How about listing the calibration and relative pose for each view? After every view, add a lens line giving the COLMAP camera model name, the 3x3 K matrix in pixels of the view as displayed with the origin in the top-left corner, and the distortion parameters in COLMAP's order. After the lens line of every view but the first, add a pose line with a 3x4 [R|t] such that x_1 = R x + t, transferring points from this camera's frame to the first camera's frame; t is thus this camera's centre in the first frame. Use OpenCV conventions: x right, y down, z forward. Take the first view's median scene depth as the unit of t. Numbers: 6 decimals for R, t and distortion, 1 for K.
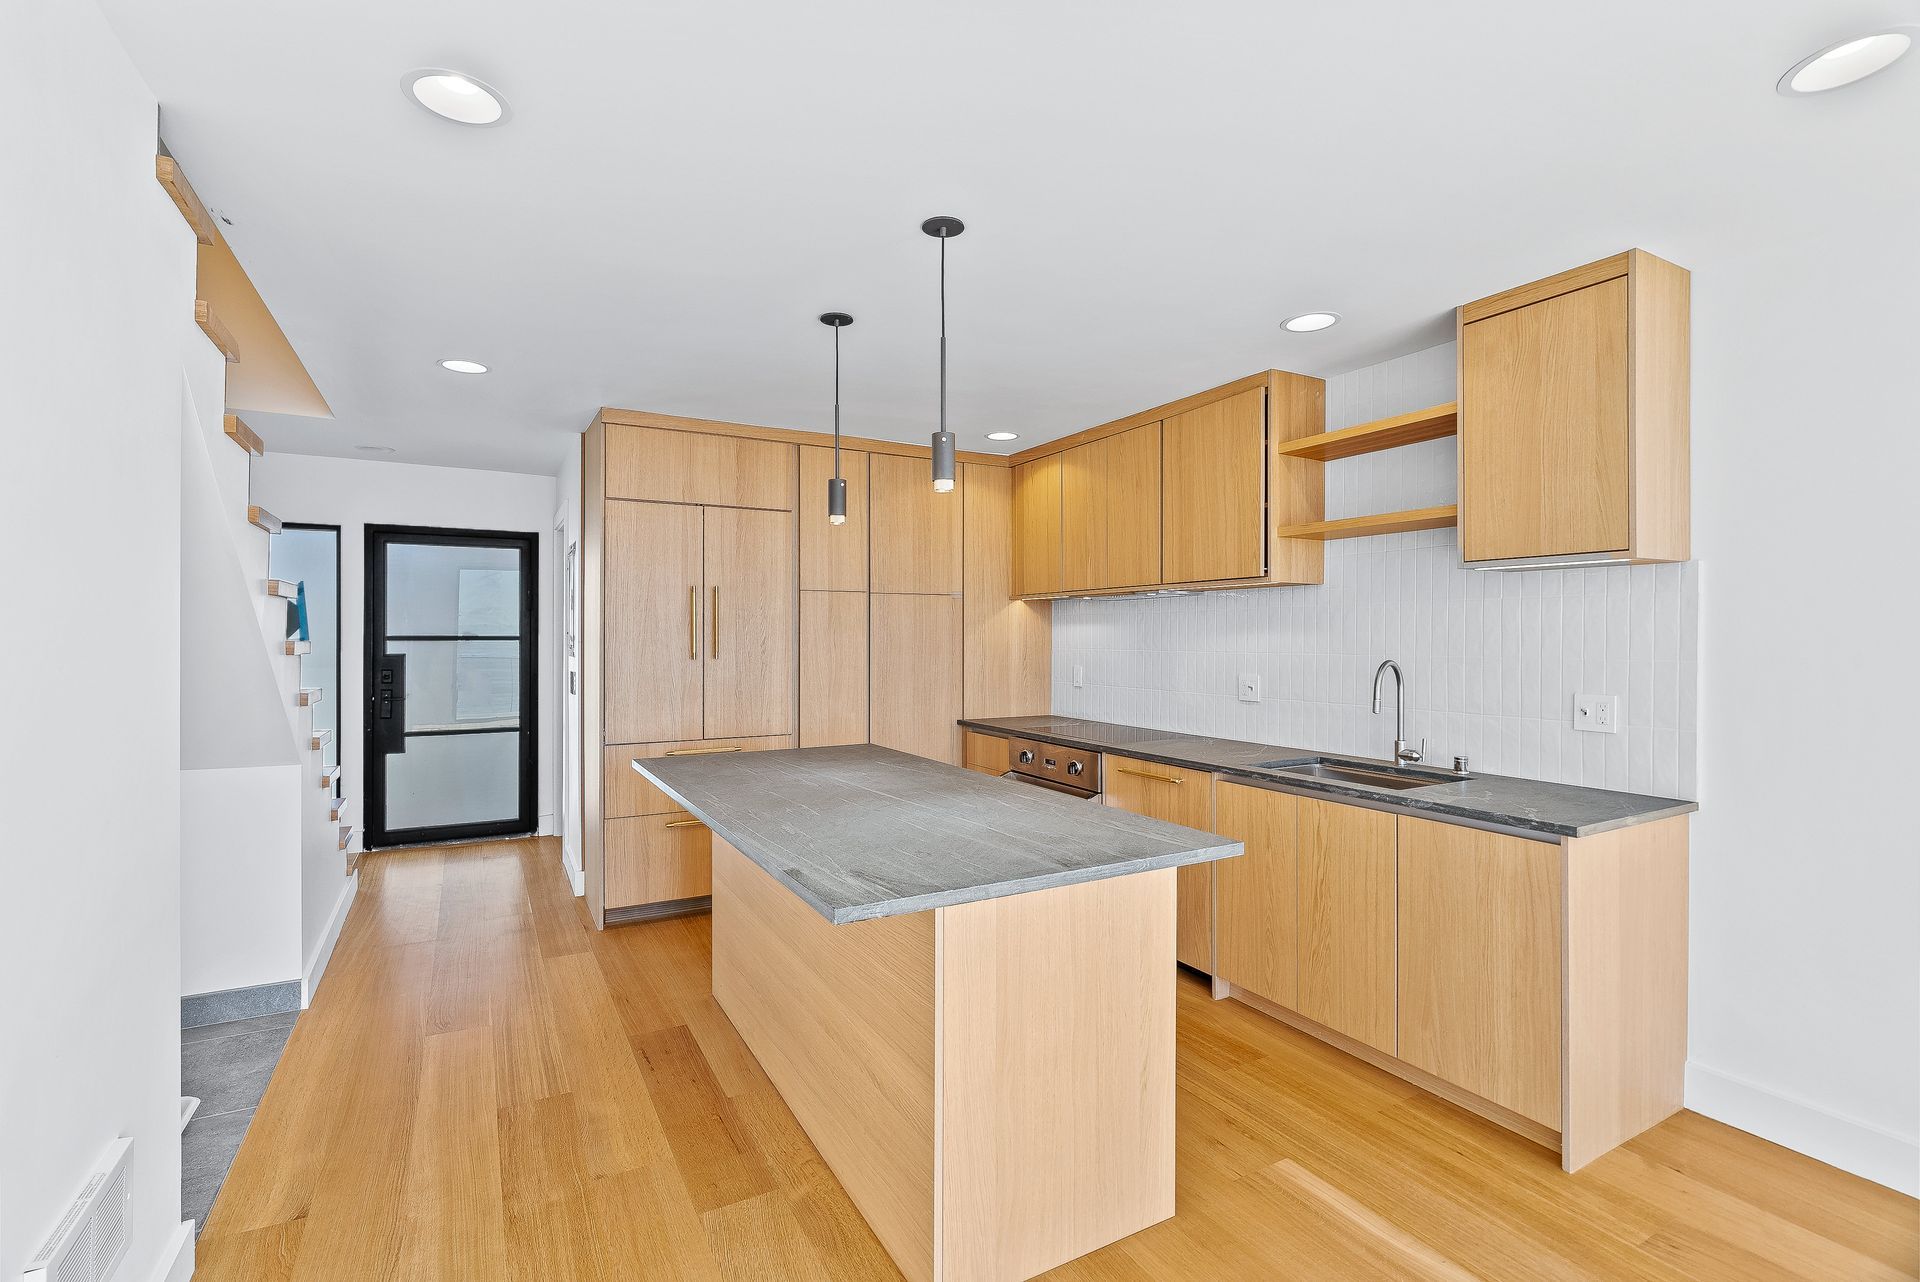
lens RADIAL K [[868.4, 0, 938.4], [0, 868.4, 634.8], [0, 0, 1]] dist [-0.007720, 0.003228]
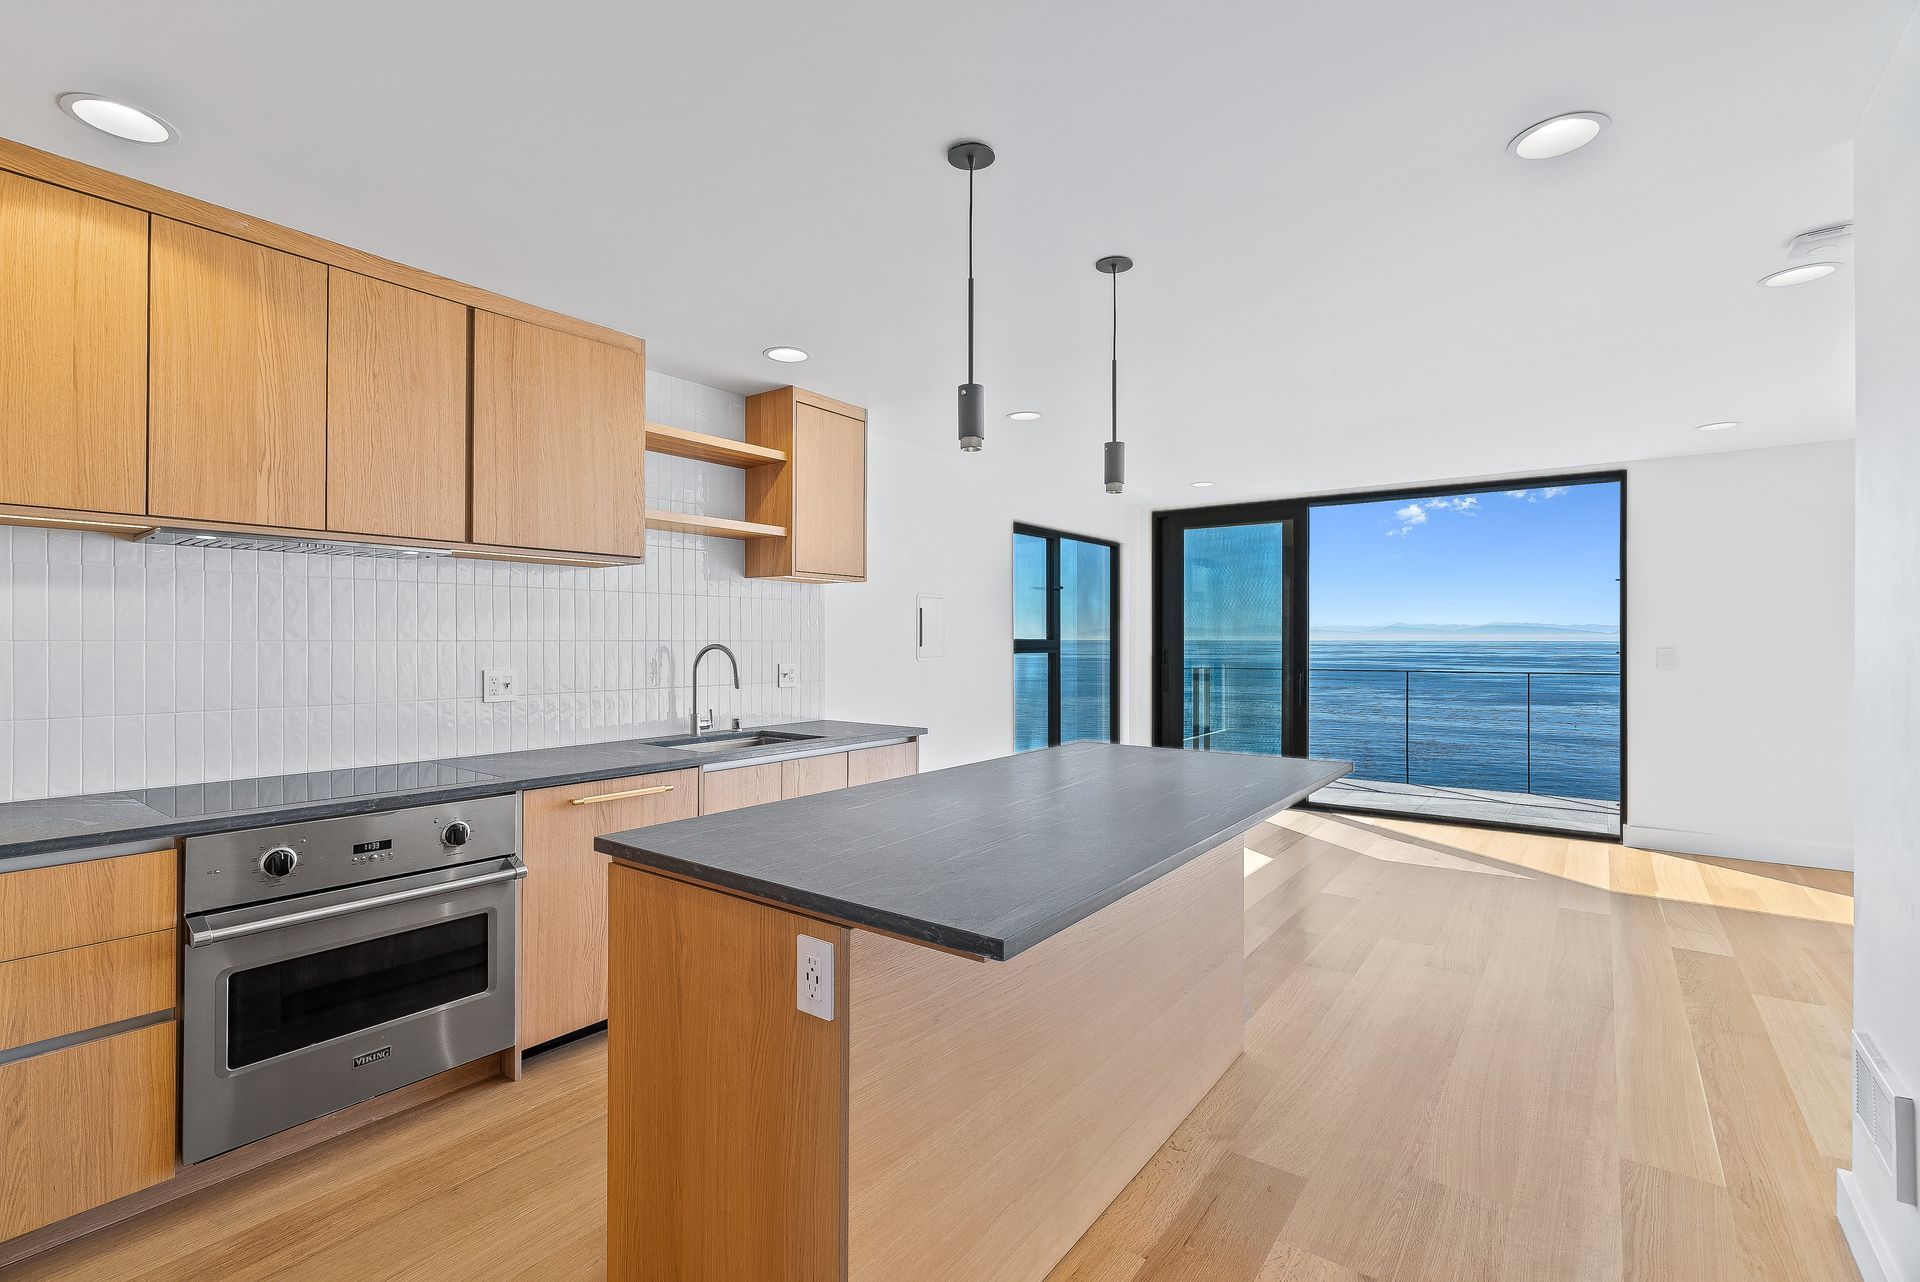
lens RADIAL K [[868.4, 0, 961.7], [0, 868.4, 641.0], [0, 0, 1]] dist [-0.007720, 0.003228]
pose [[-0.419783, -0.004189, 0.907615, -0.580723], [-0.002871, 0.999990, 0.003288, 0.017902], [-0.907620, -0.001226, -0.419791, 1.014318]]
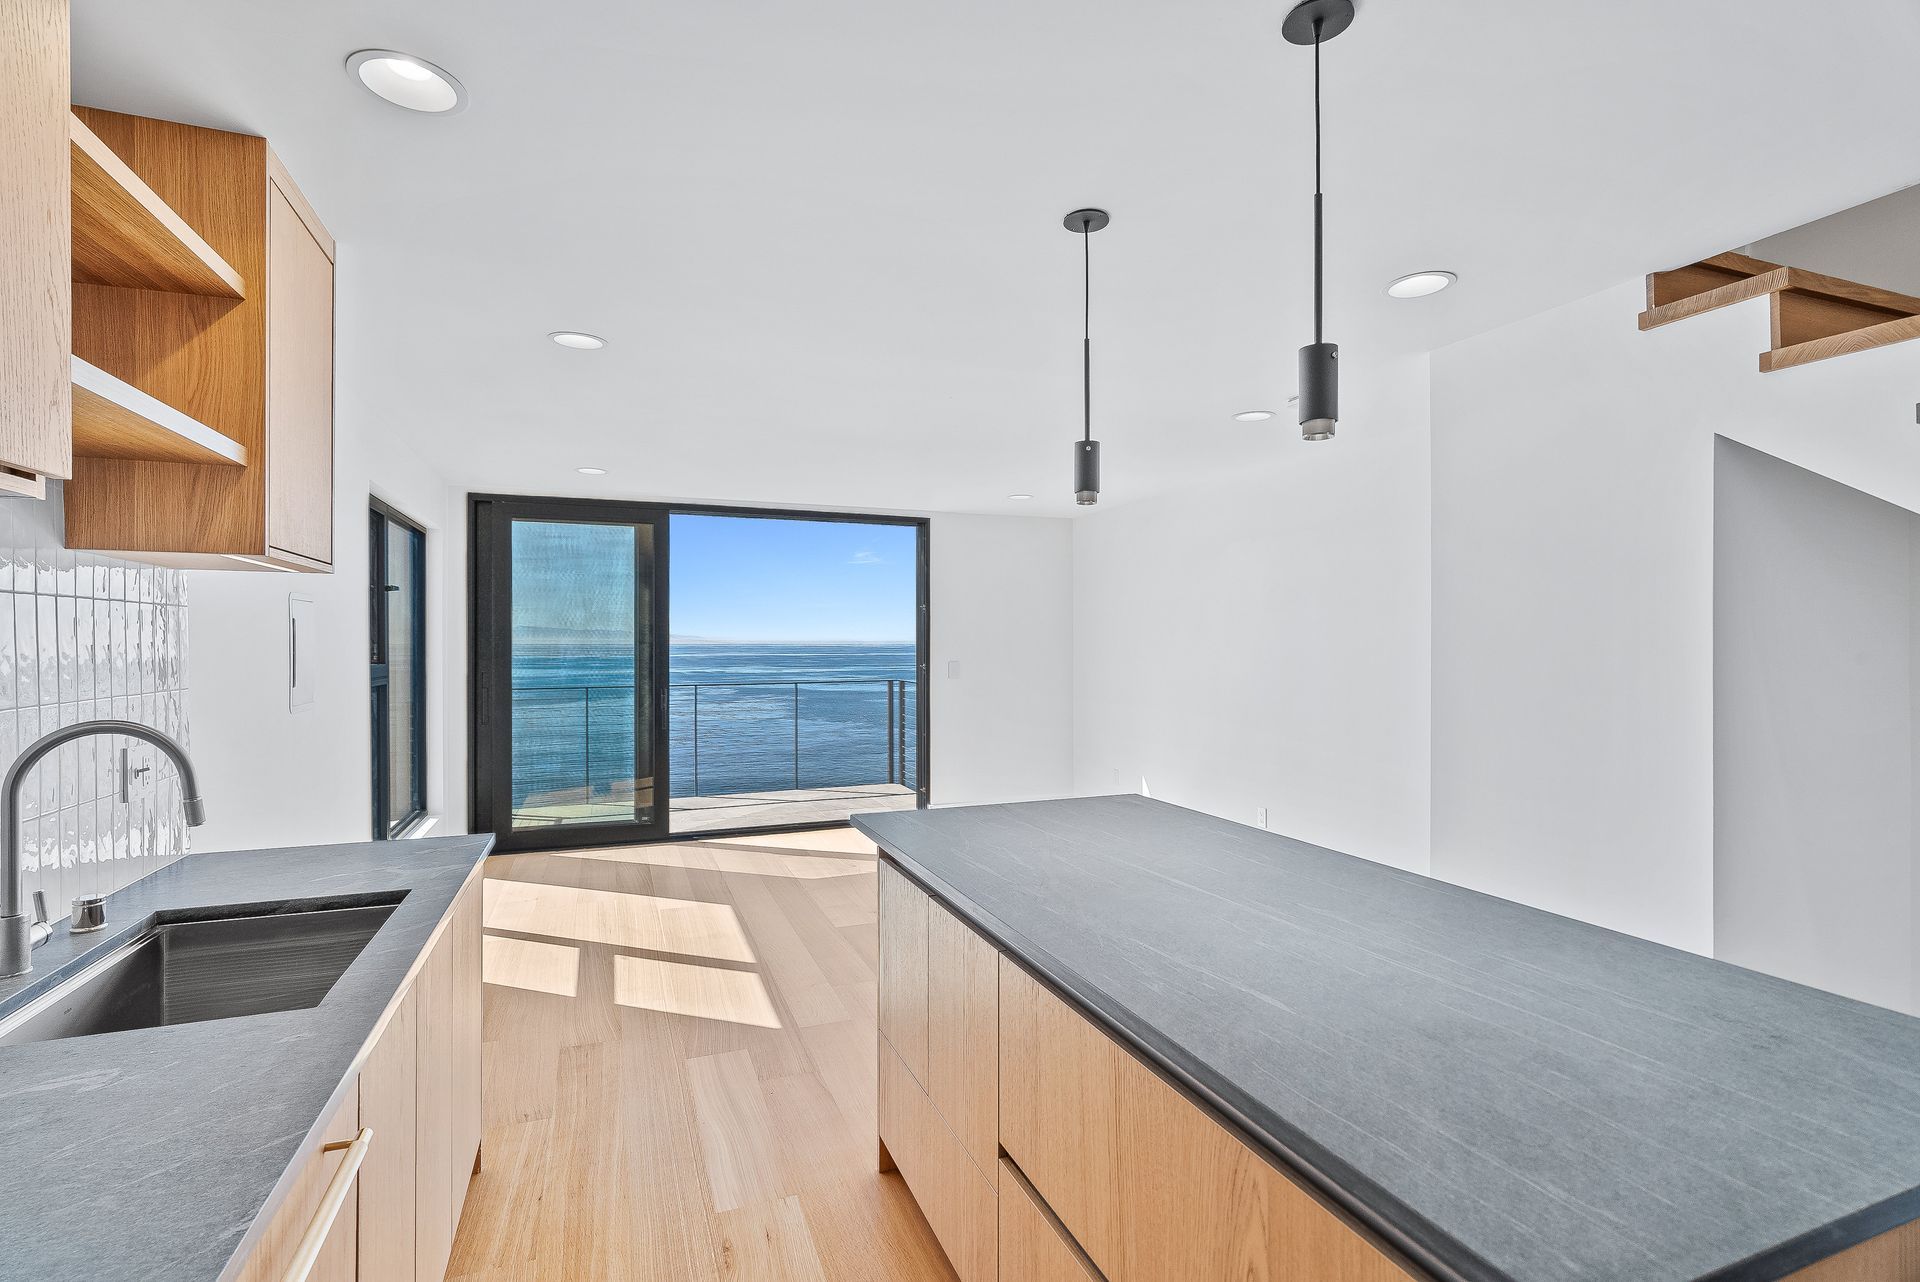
lens RADIAL K [[868.4, 0, 930.3], [0, 868.4, 645.2], [0, 0, 1]] dist [-0.007720, 0.003228]
pose [[-0.991544, -0.002101, 0.129752, 0.033947], [-0.001908, 0.999997, 0.001610, -0.008673], [-0.129755, 0.001348, -0.991545, 1.183071]]
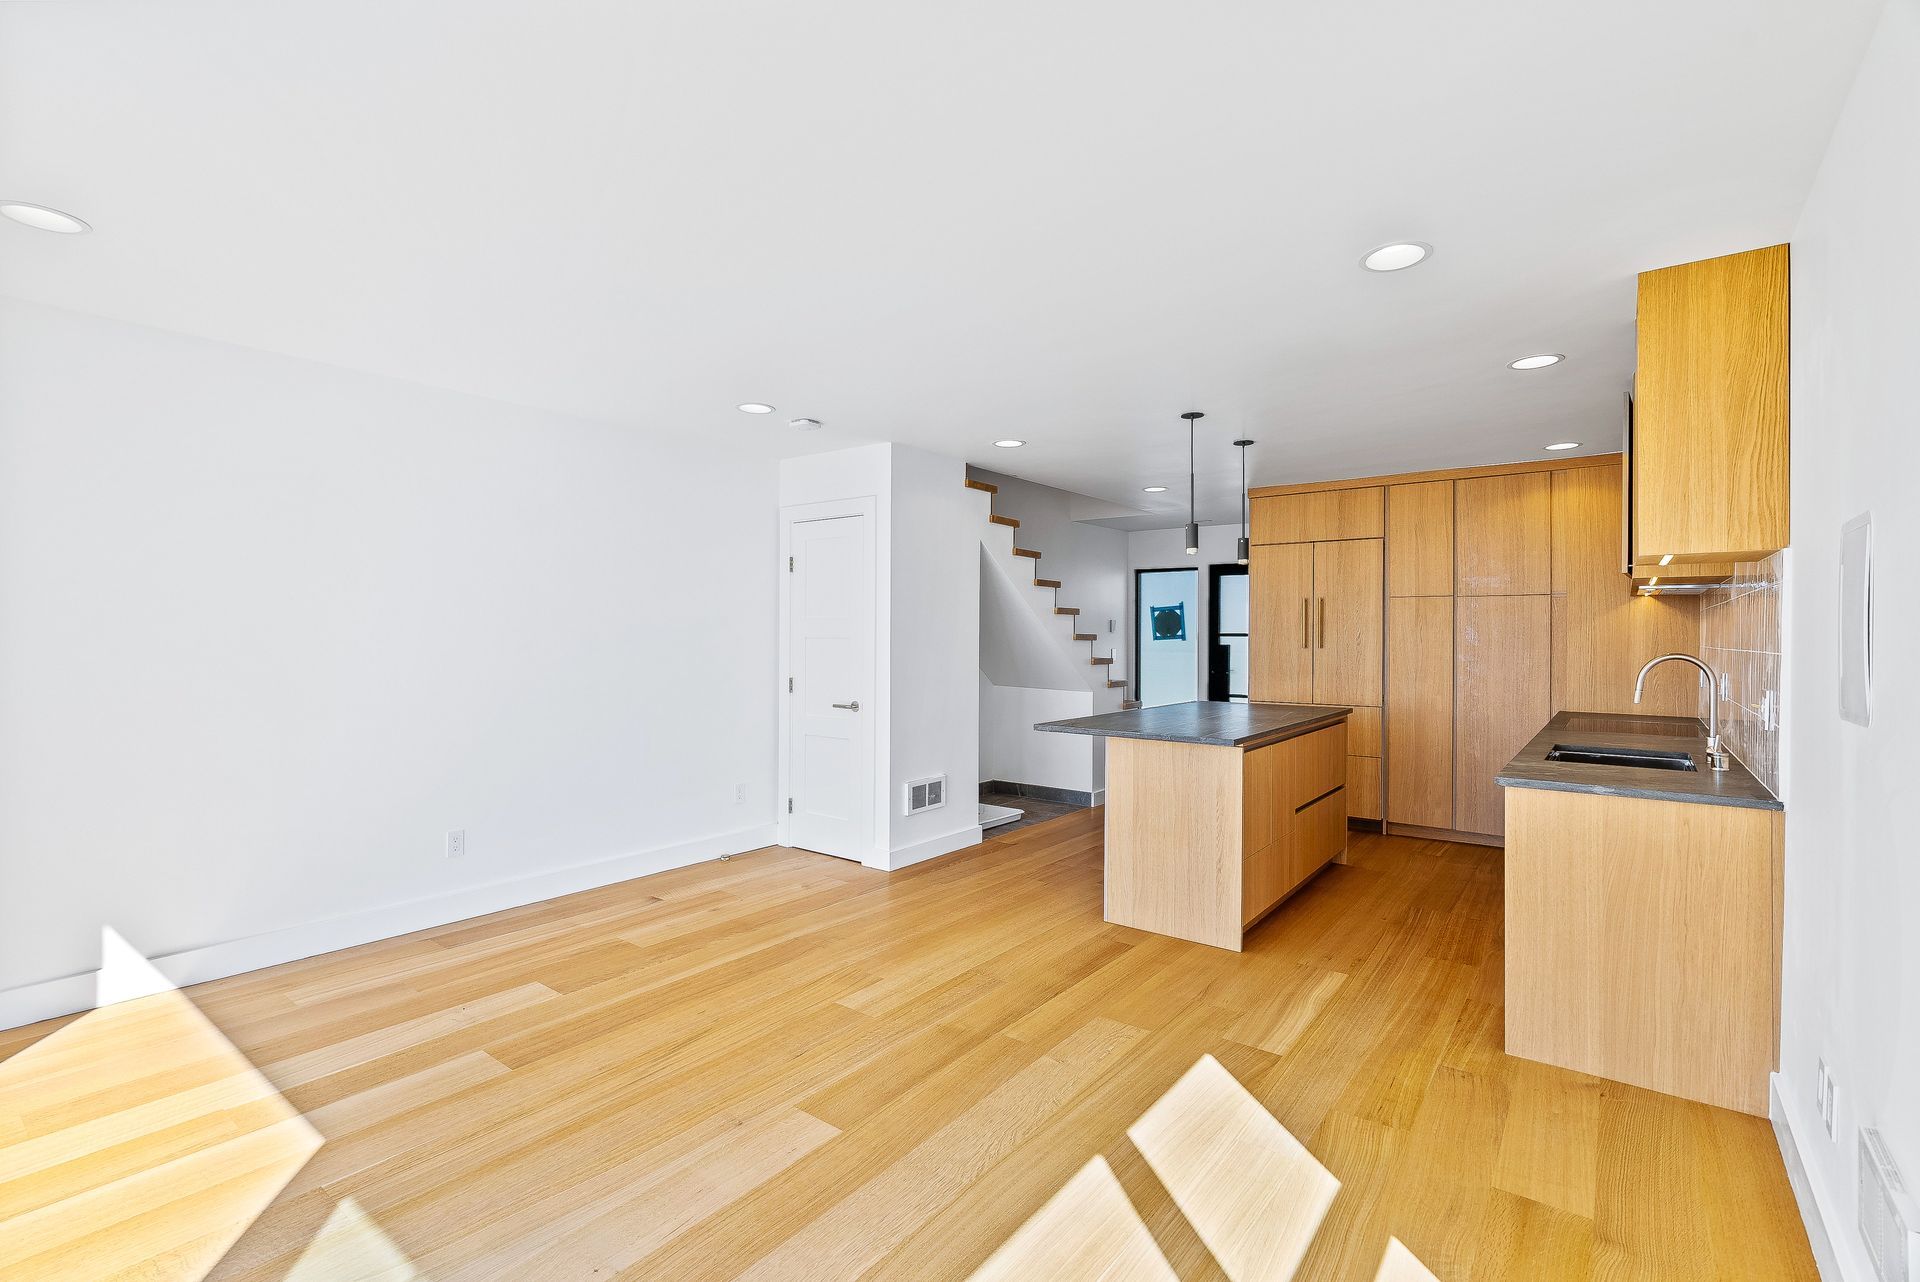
lens RADIAL K [[868.4, 0, 948.7], [0, 868.4, 632.9], [0, 0, 1]] dist [-0.007720, 0.003228]
pose [[0.393177, 0.000279, -0.919463, 0.948995], [-0.004724, 0.999987, -0.001717, 0.009097], [0.919451, 0.005019, 0.393173, -0.148776]]
